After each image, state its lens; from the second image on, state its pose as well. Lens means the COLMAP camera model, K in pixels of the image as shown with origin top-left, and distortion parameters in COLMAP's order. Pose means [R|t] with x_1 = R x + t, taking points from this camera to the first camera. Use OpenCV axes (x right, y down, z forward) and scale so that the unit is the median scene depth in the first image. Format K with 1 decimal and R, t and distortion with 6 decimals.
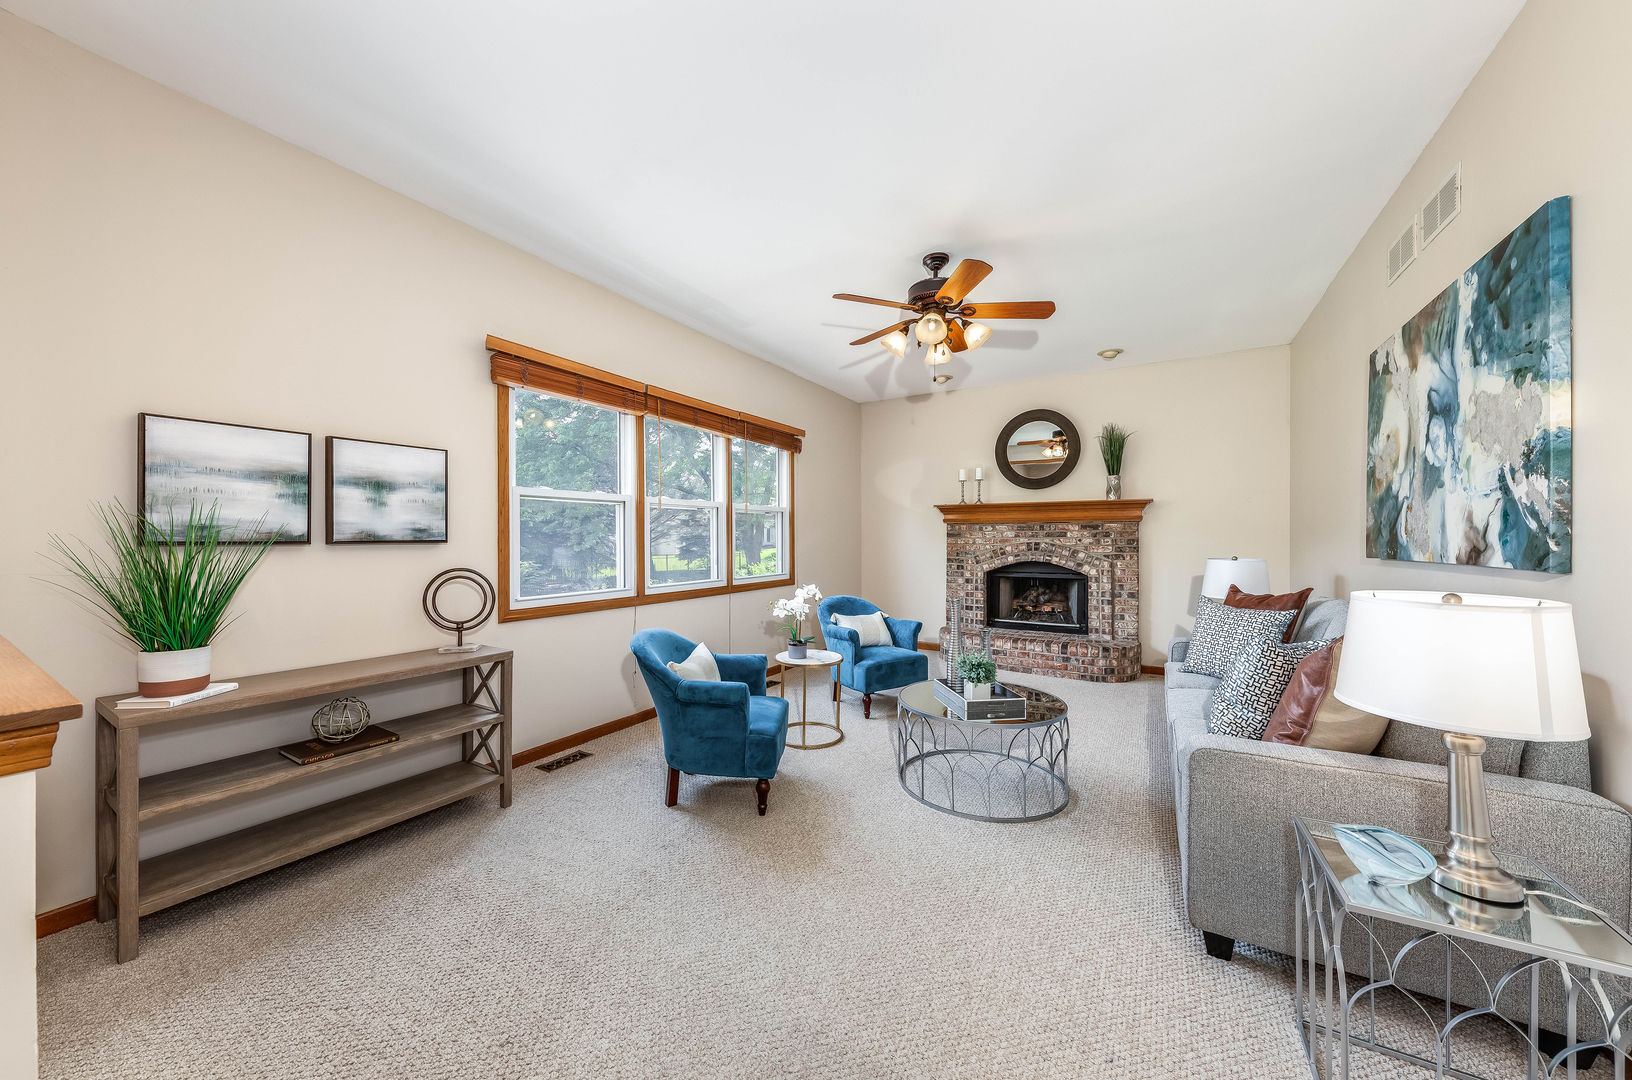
lens RADIAL K [[561.4, 0, 807.3], [0, 561.4, 537.4], [0, 0, 1]] dist [0.009657, -0.000351]
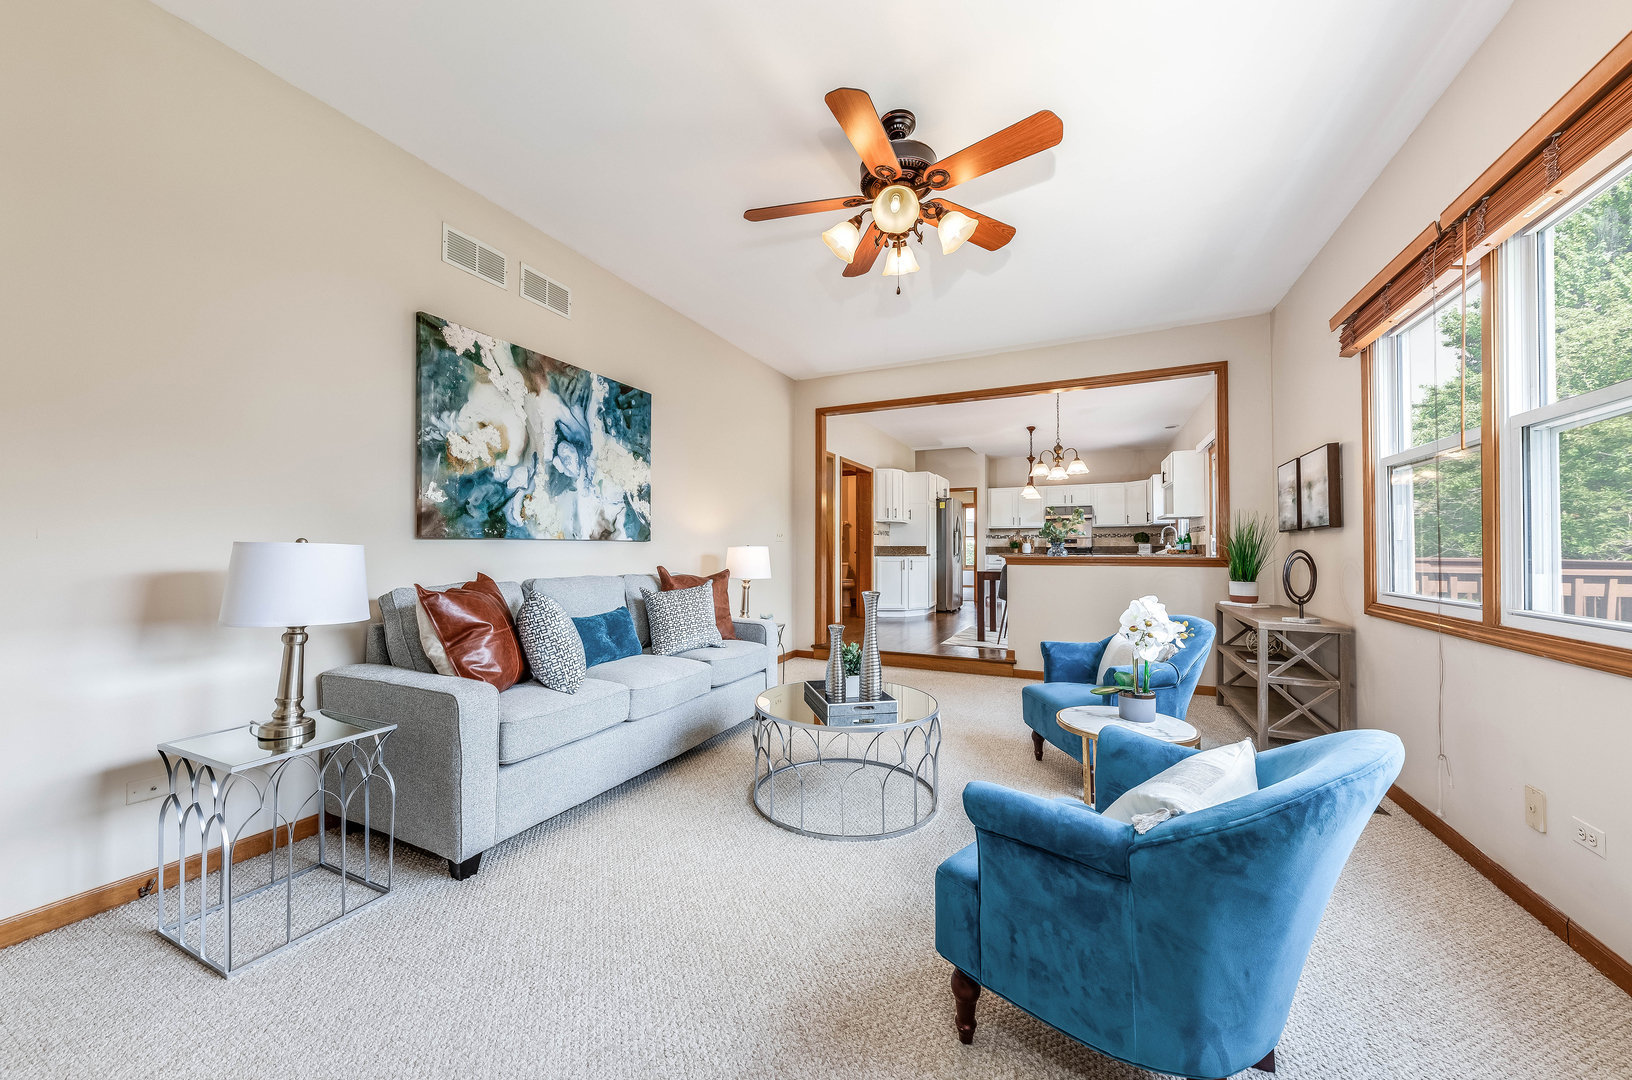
lens RADIAL K [[561.4, 0, 813.9], [0, 561.4, 542.1], [0, 0, 1]] dist [0.009657, -0.000351]
pose [[-0.994324, -0.003968, -0.106318, 0.247170], [-0.002419, 0.999889, -0.014693, 0.029286], [0.106364, -0.014352, -0.994224, 1.033503]]
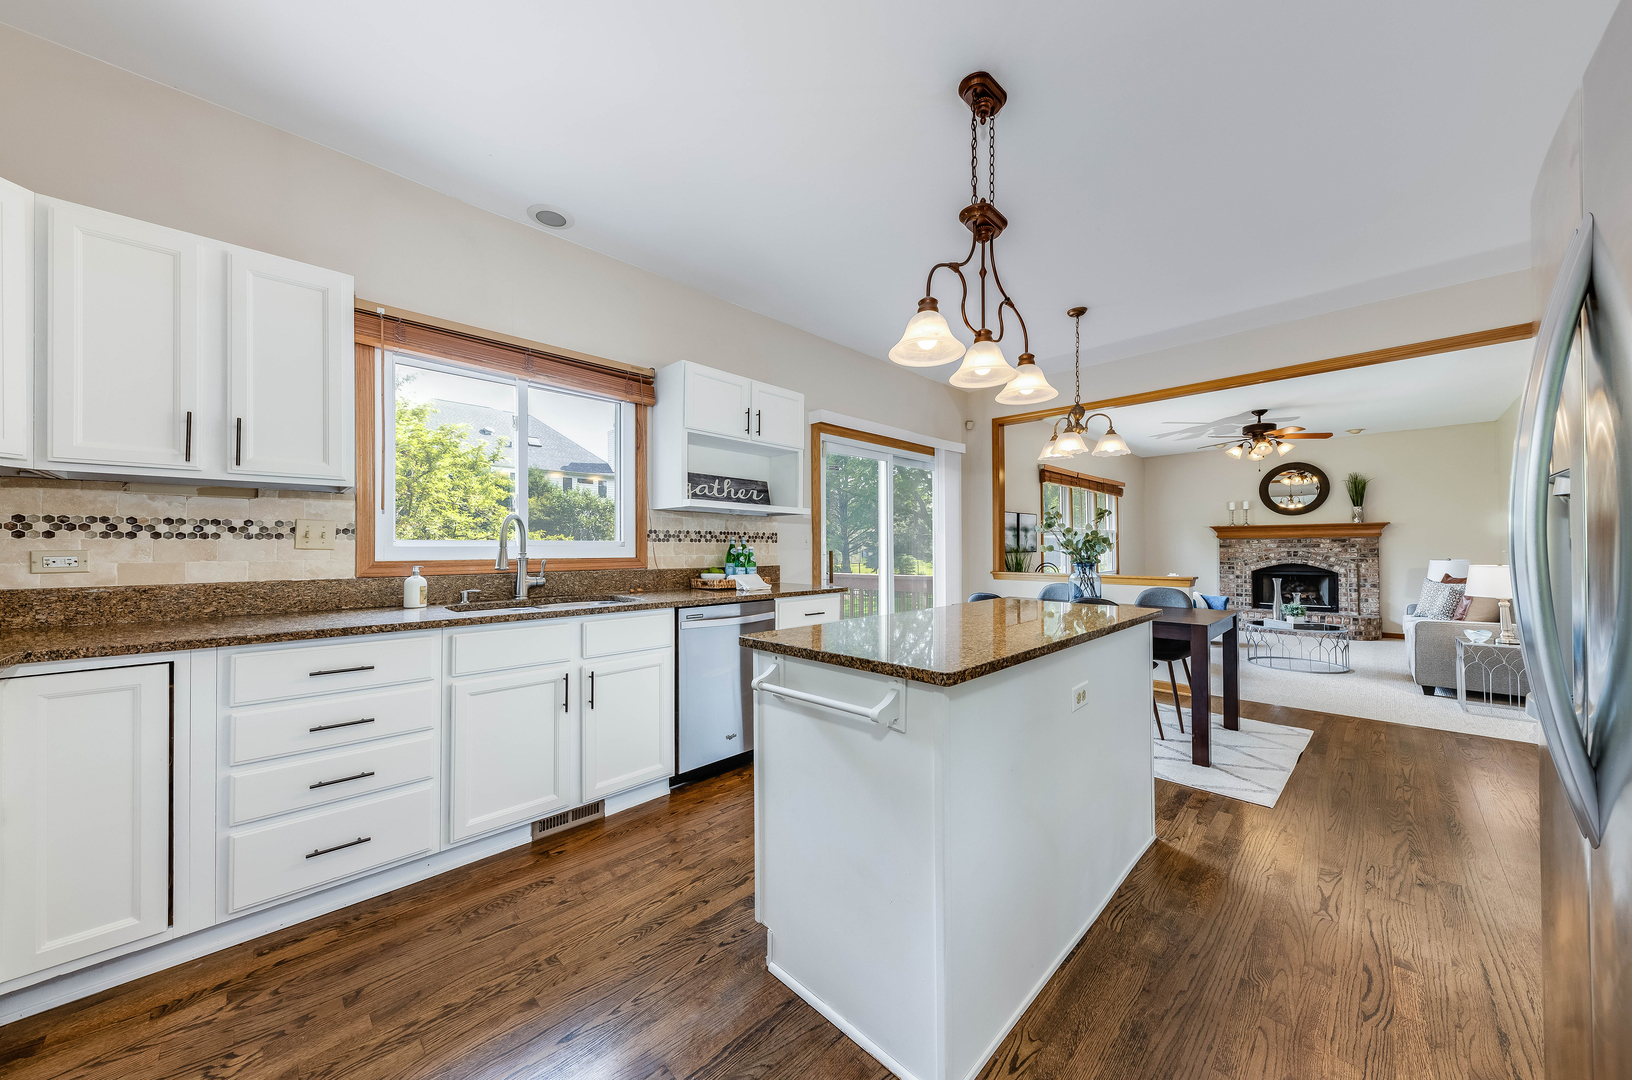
lens RADIAL K [[561.4, 0, 806.0], [0, 561.4, 542.8], [0, 0, 1]] dist [0.009657, -0.000351]
pose [[0.971622, -0.007934, -0.236405, -0.540992], [0.006212, 0.999948, -0.008026, -0.009860], [0.236456, 0.006330, 0.971622, -0.833053]]
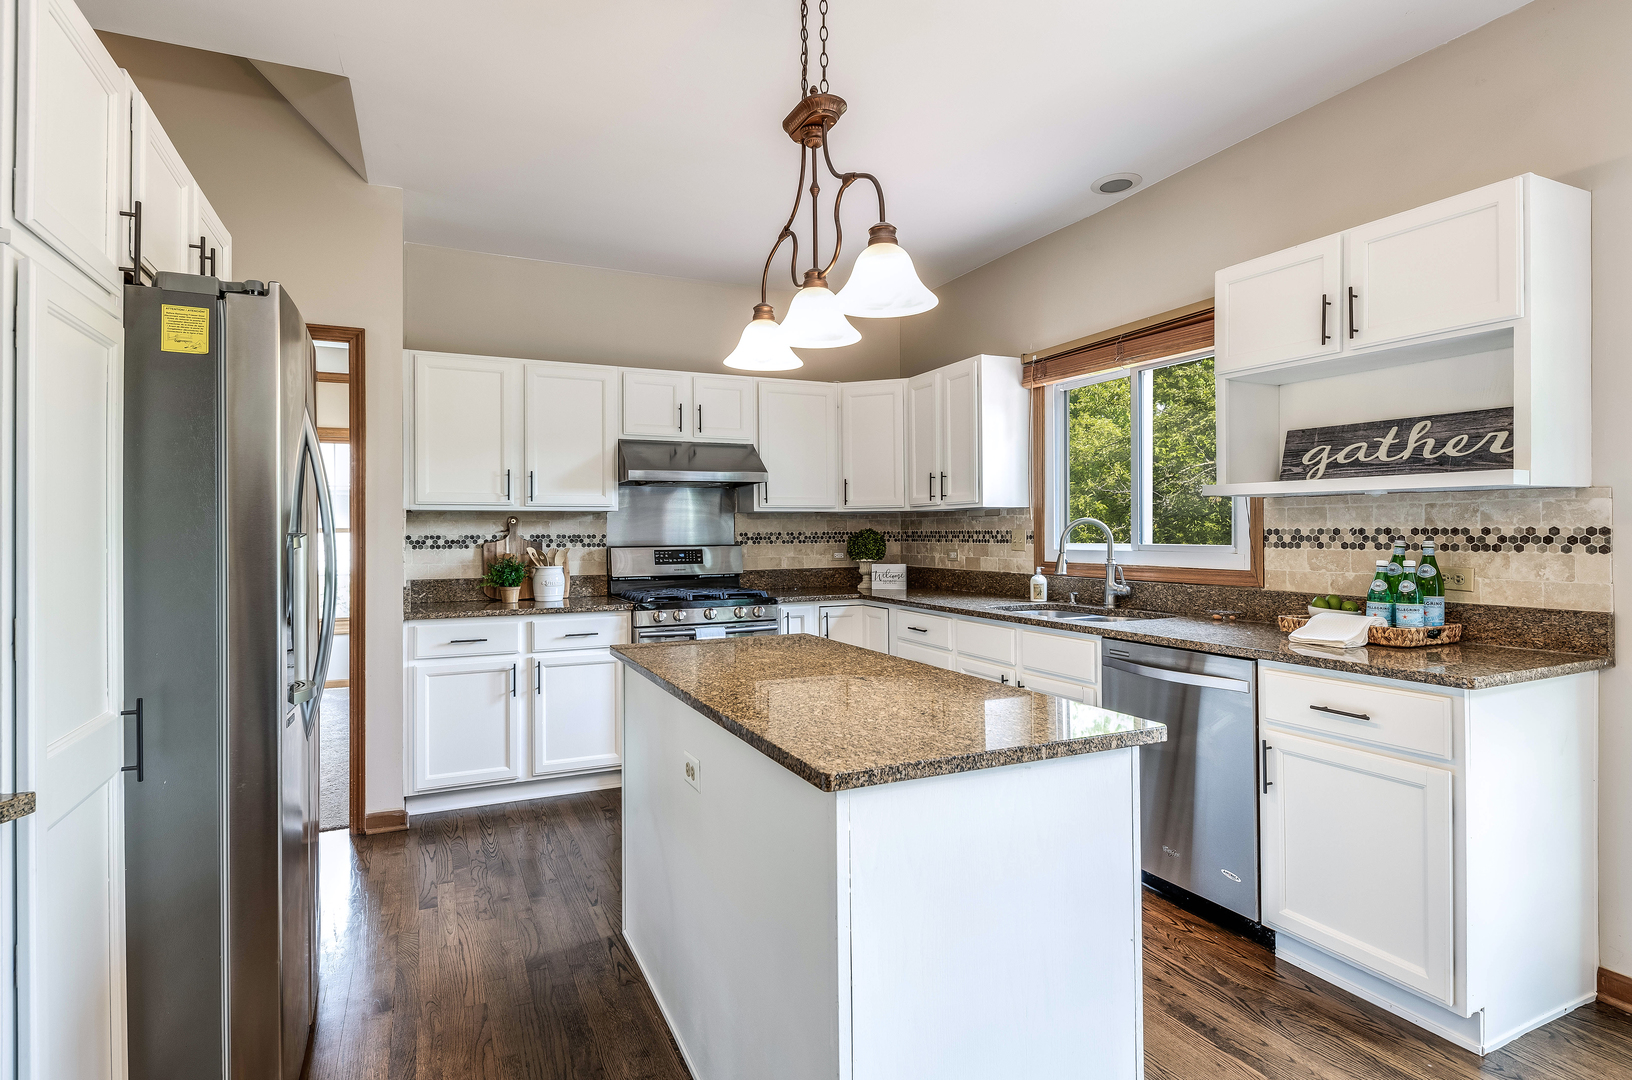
lens RADIAL K [[836.9, 0, 809.9], [0, 836.9, 530.6], [0, 0, 1]] dist [0.016796, 0.000487]
pose [[-0.554357, -0.001389, -0.832278, -0.178324], [0.005835, 0.999968, -0.005555, -0.027483], [0.832259, -0.007936, -0.554331, -0.221186]]
